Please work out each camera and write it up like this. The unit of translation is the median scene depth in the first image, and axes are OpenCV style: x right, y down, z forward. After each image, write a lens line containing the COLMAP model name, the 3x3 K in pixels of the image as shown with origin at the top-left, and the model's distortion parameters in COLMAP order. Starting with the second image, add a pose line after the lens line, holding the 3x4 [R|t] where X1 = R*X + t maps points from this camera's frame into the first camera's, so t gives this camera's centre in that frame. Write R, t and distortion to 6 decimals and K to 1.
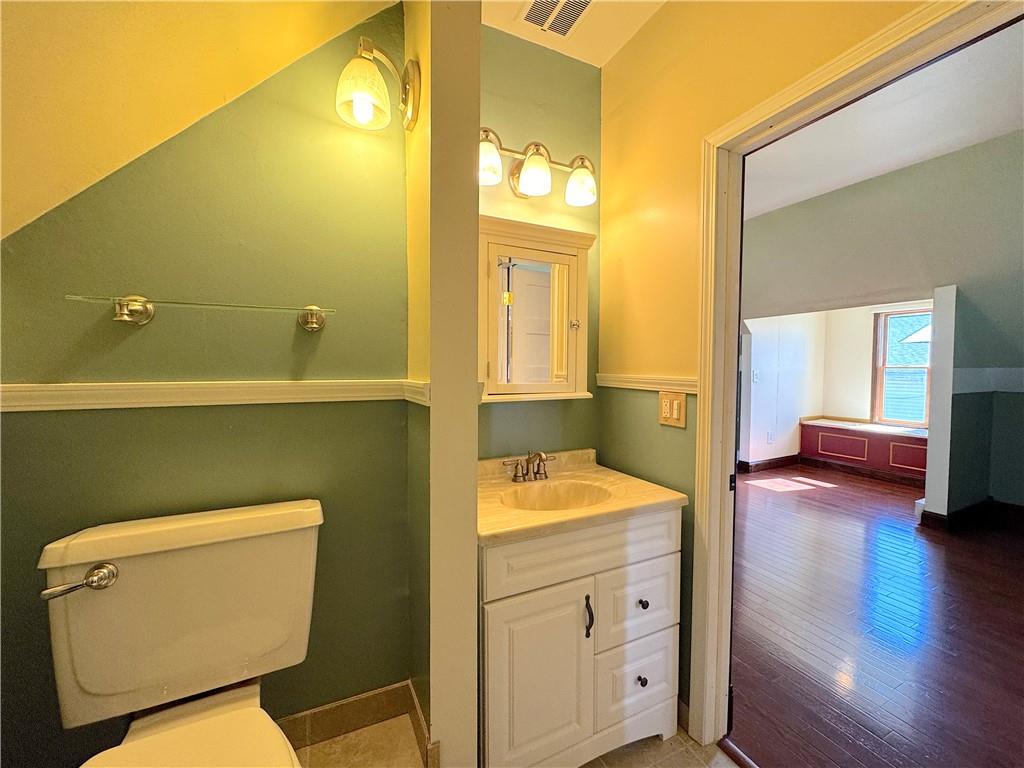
lens RADIAL K [[407.3, 0, 513.9], [0, 407.3, 384.7], [0, 0, 1]] dist [-0.005611, 0.000119]
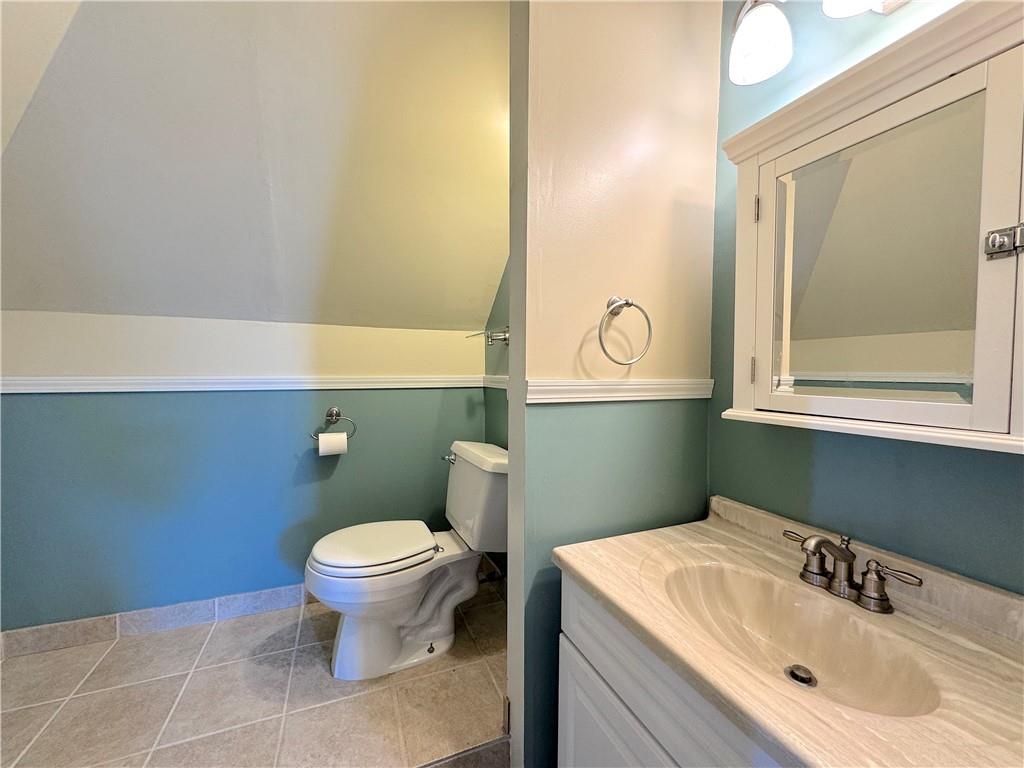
lens RADIAL K [[407.3, 0, 512.6], [0, 407.3, 378.1], [0, 0, 1]] dist [-0.005611, 0.000119]
pose [[-0.031251, 0.022150, -0.999266, 0.576174], [-0.052081, 0.998360, 0.023759, -0.020941], [0.998154, 0.052785, -0.030046, 0.638396]]
